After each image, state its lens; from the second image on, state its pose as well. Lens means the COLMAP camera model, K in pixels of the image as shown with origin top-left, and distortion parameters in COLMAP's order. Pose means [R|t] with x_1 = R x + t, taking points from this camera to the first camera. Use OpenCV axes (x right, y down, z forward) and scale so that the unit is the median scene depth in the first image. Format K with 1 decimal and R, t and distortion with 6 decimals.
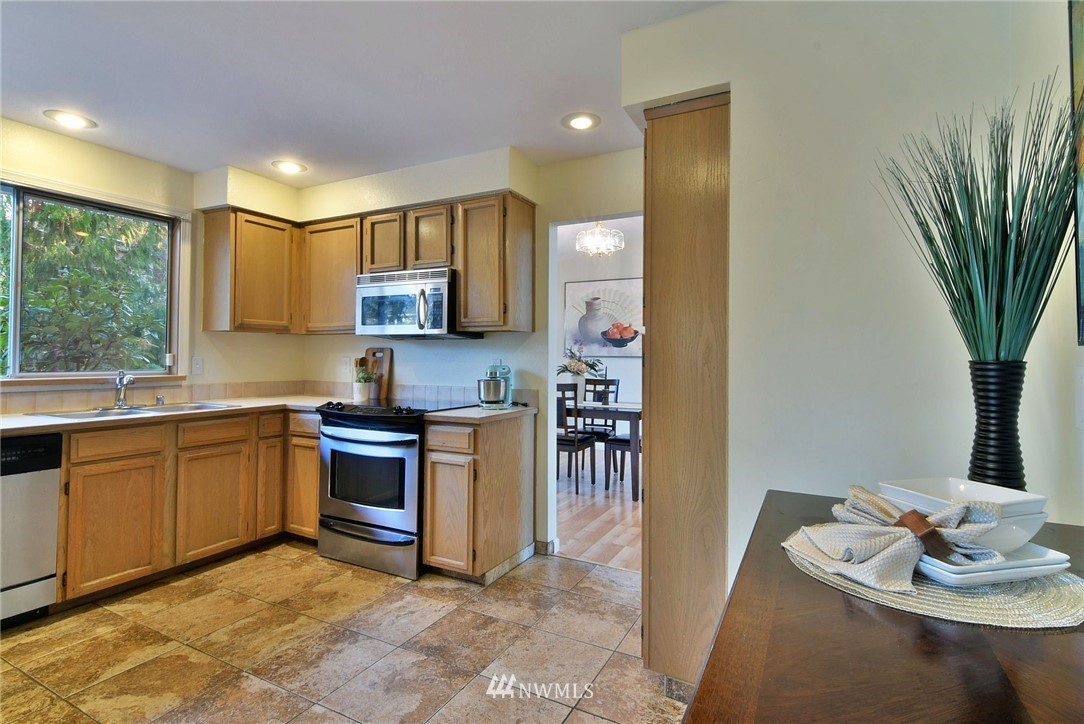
lens RADIAL K [[528.0, 0, 545.3], [0, 528.0, 345.0], [0, 0, 1]] dist [0.011557, -0.006233]
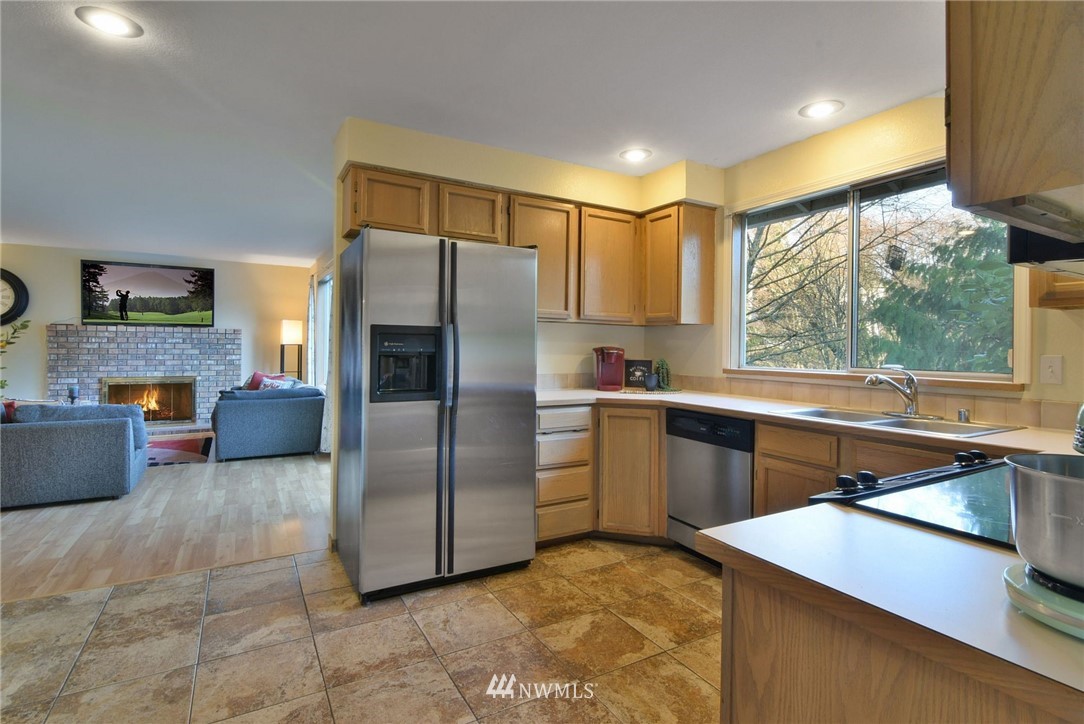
lens RADIAL K [[528.0, 0, 545.3], [0, 528.0, 345.0], [0, 0, 1]] dist [0.011557, -0.006233]
pose [[-0.536012, -0.015655, -0.844065, 0.171787], [0.002852, 0.999789, -0.020354, 0.024816], [0.844206, -0.013317, -0.535854, 0.939756]]
